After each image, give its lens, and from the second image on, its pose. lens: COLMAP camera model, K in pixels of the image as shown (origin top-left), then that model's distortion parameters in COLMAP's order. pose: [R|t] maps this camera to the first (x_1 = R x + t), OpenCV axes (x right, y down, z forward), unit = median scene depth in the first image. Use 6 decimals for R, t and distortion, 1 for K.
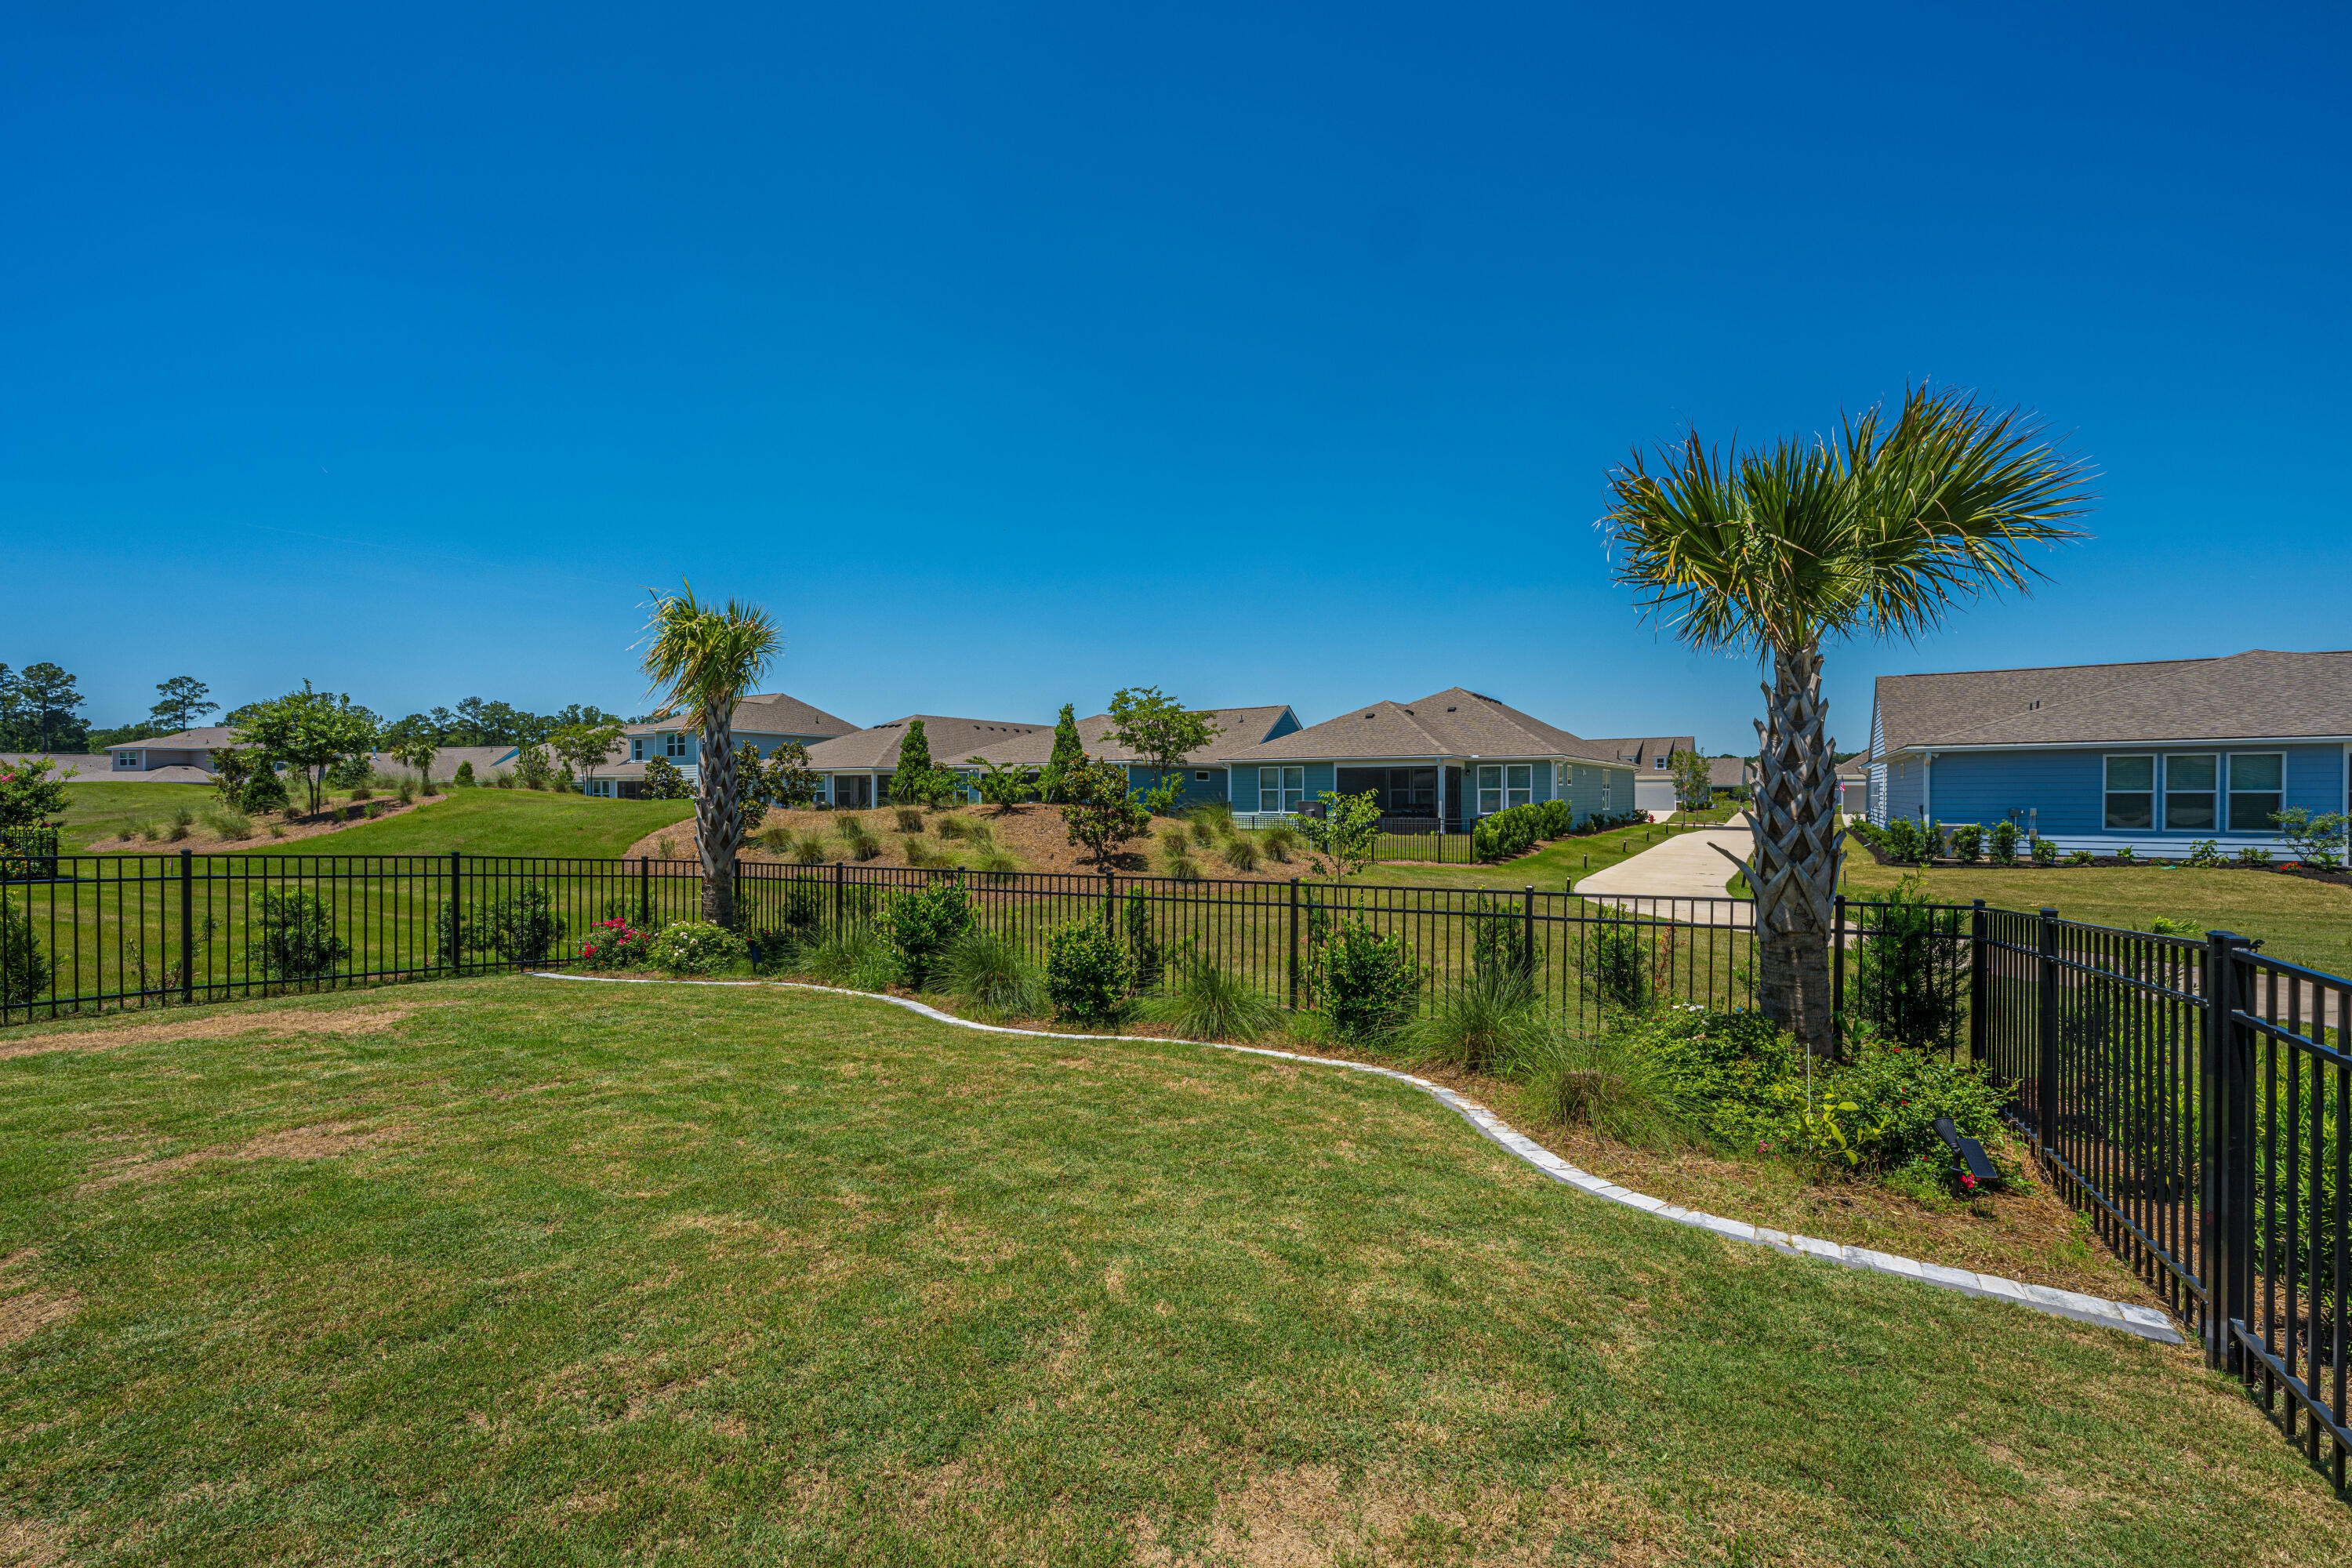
lens RADIAL K [[956.5, 0, 1176.8], [0, 956.5, 795.4], [0, 0, 1]] dist [-0.003266, 0.001501]
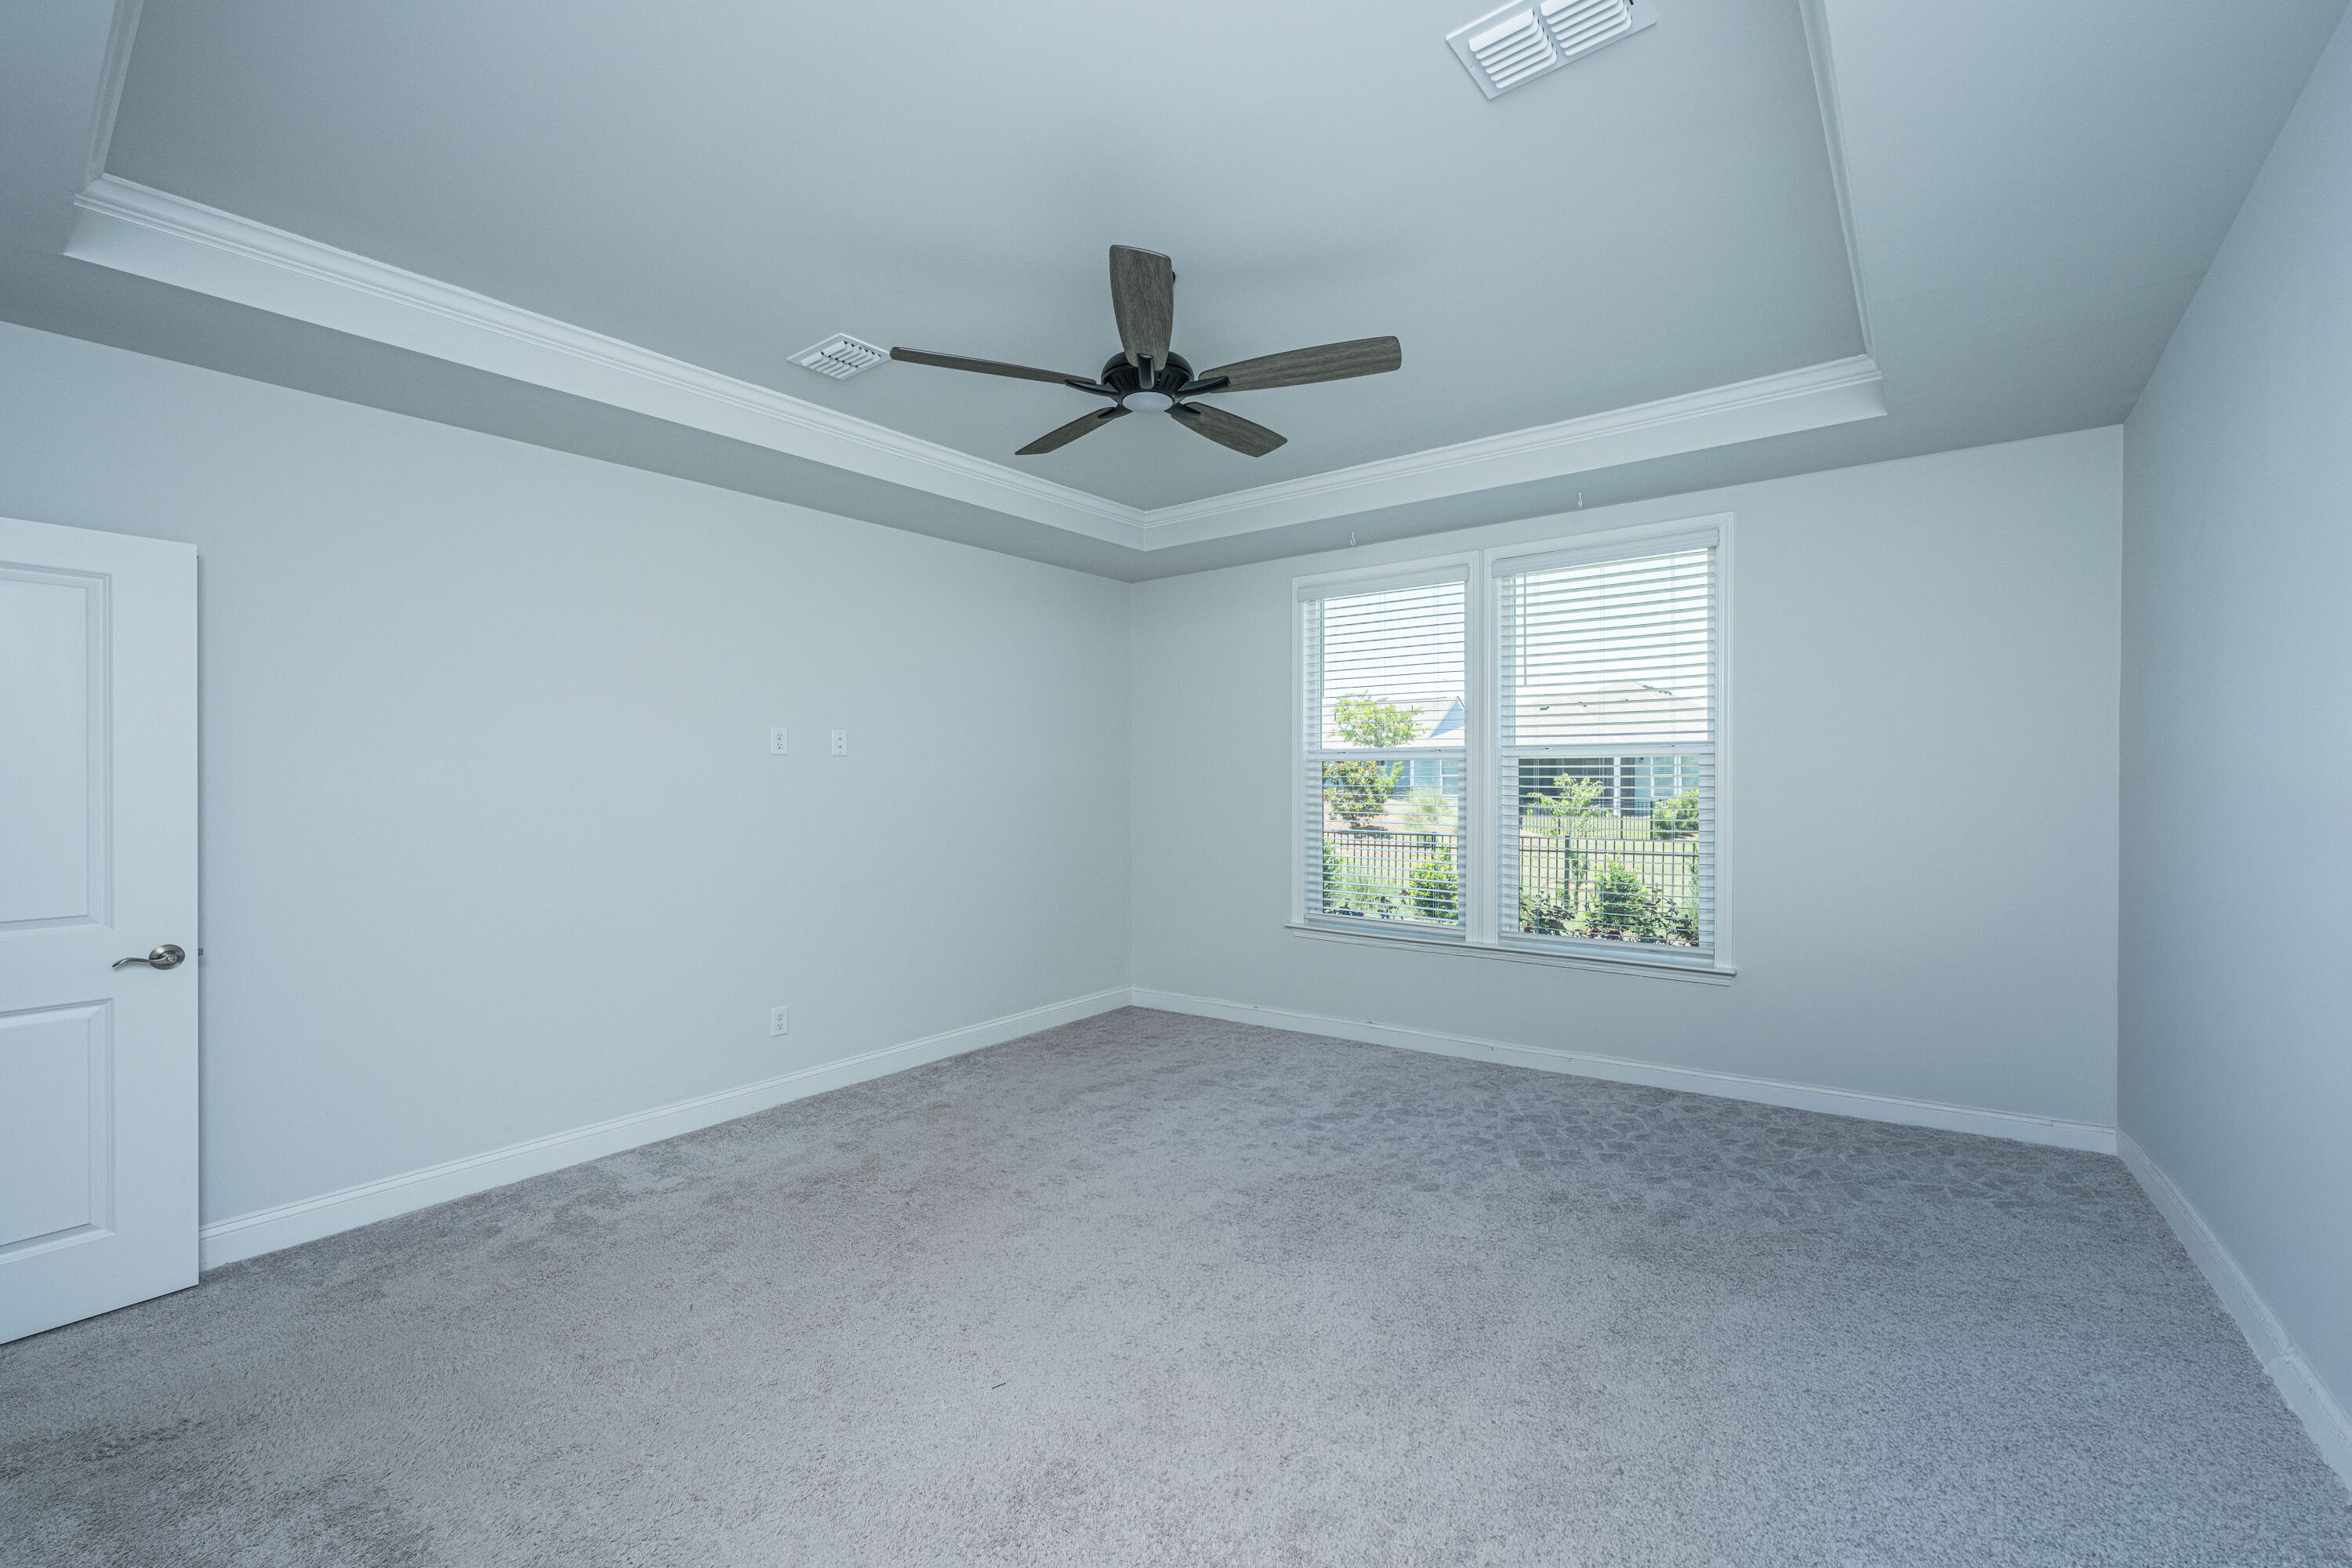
lens RADIAL K [[956.5, 0, 1172.9], [0, 956.5, 782.2], [0, 0, 1]] dist [-0.003266, 0.001501]
pose [[0.990069, 0.004647, -0.140509, -0.112315], [-0.004155, 0.999984, 0.003795, -0.002332], [0.140524, -0.003173, 0.990072, -0.253682]]
